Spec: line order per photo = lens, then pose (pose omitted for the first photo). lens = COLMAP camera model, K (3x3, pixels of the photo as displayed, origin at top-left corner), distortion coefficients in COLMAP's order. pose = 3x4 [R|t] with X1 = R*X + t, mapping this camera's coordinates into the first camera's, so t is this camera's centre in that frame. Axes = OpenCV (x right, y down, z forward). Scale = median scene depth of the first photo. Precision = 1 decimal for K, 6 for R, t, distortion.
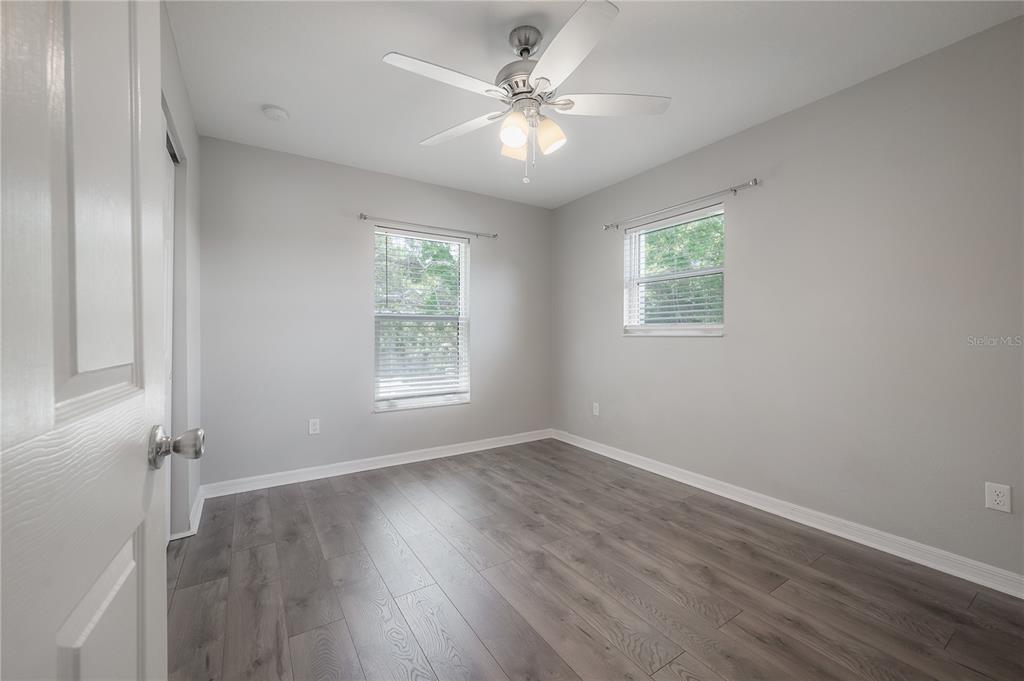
lens RADIAL K [[407.4, 0, 510.6], [0, 407.4, 338.0], [0, 0, 1]] dist [-0.001717, -0.000167]
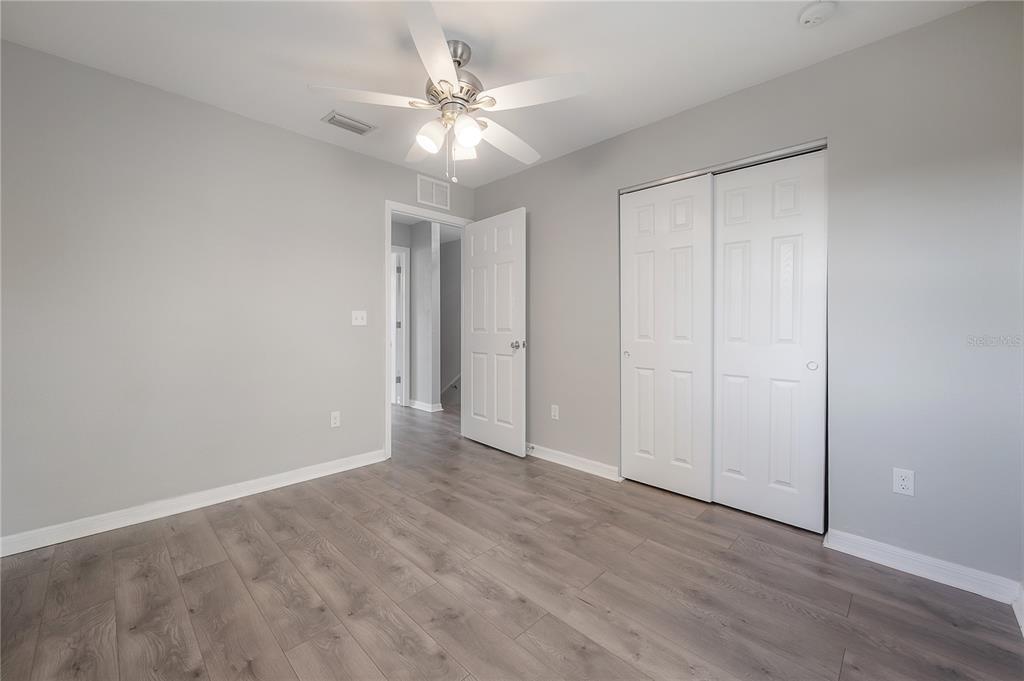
lens RADIAL K [[407.4, 0, 513.3], [0, 407.4, 333.9], [0, 0, 1]] dist [-0.001717, -0.000167]
pose [[-0.975855, 0.001176, -0.218417, 0.109291], [-0.005211, 0.999576, 0.028661, -0.011498], [0.218358, 0.029107, -0.975435, 1.902904]]
